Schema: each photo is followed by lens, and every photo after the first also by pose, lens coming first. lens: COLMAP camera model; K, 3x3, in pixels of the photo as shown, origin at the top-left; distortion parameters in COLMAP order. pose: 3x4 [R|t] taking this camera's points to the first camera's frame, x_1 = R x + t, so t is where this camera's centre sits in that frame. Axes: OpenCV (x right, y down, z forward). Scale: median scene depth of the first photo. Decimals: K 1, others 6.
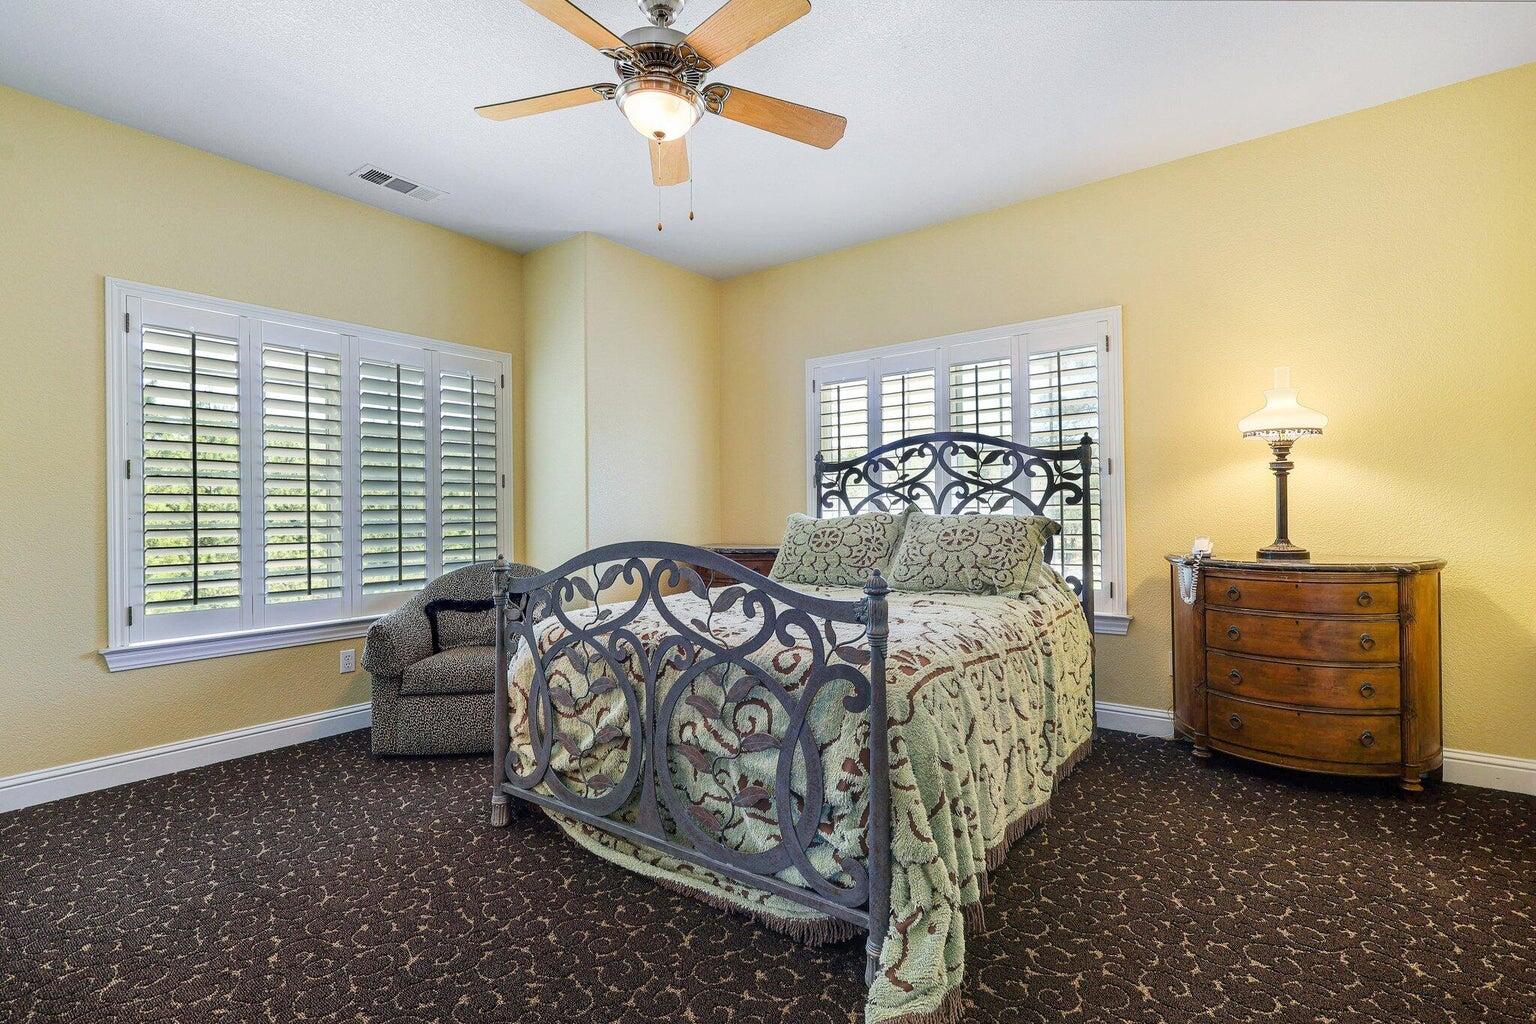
lens RADIAL K [[710.9, 0, 774.3], [0, 710.9, 523.3], [0, 0, 1]] dist [-0.003557, -0.001636]
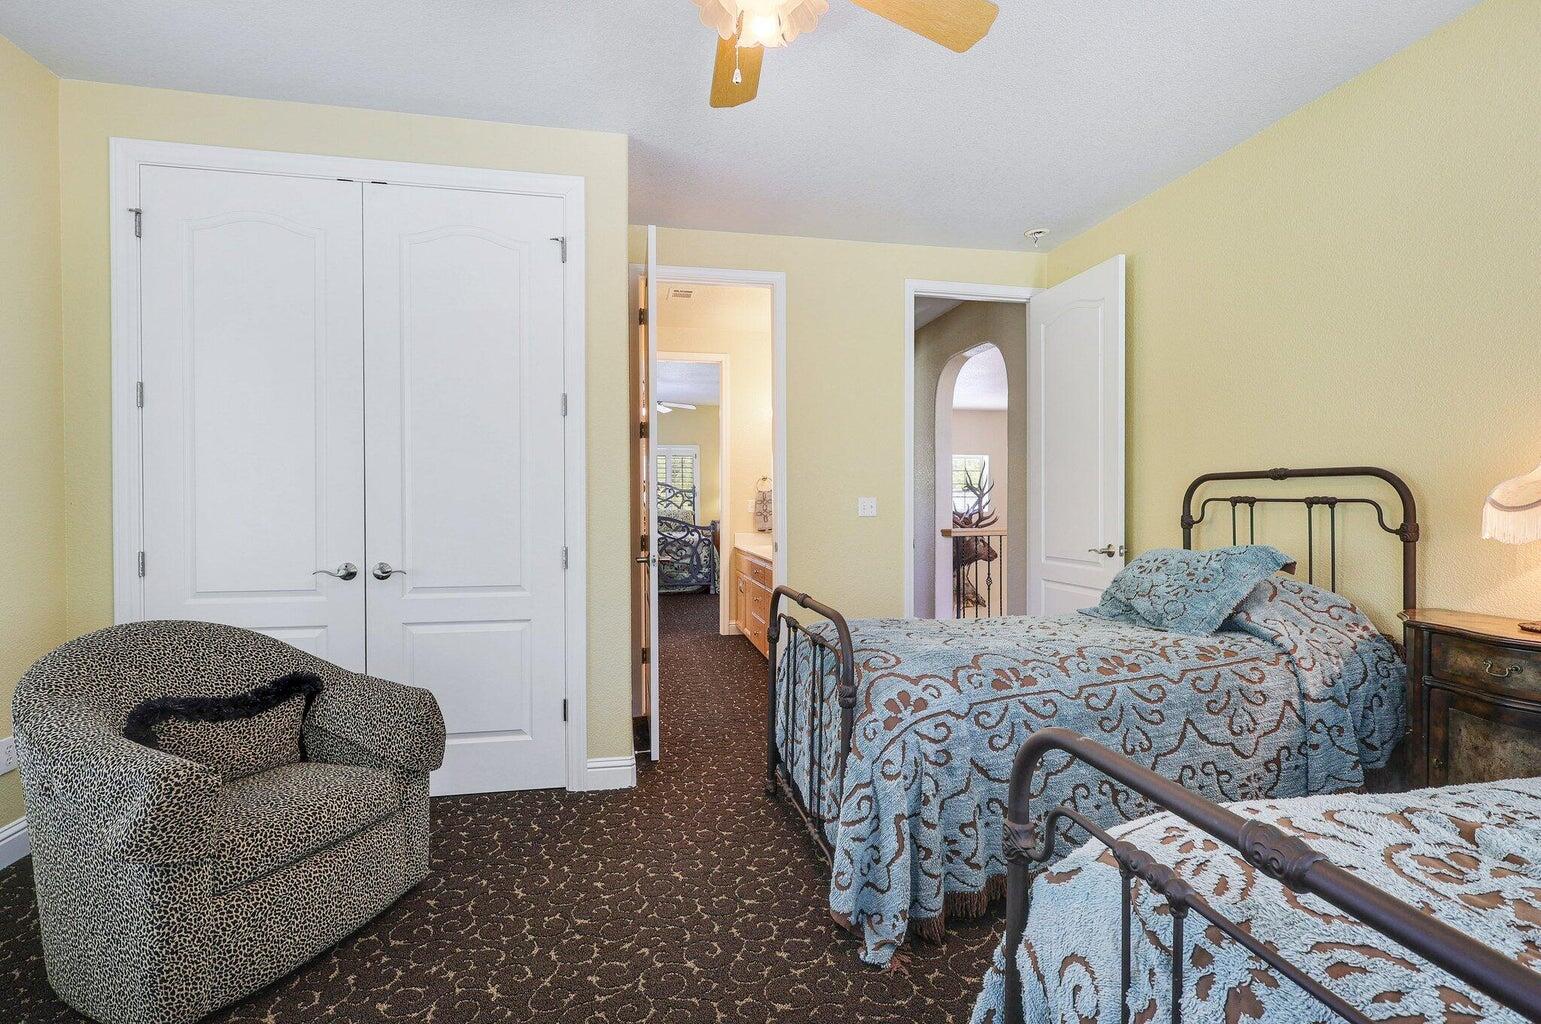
lens RADIAL K [[713.2, 0, 771.1], [0, 713.2, 509.0], [0, 0, 1]] dist [-0.003557, -0.001636]
pose [[0.669945, -0.000651, 0.742410, -1.782795], [0.002388, 0.999996, -0.001279, -0.008429], [-0.742407, 0.002629, 0.669944, -1.495025]]
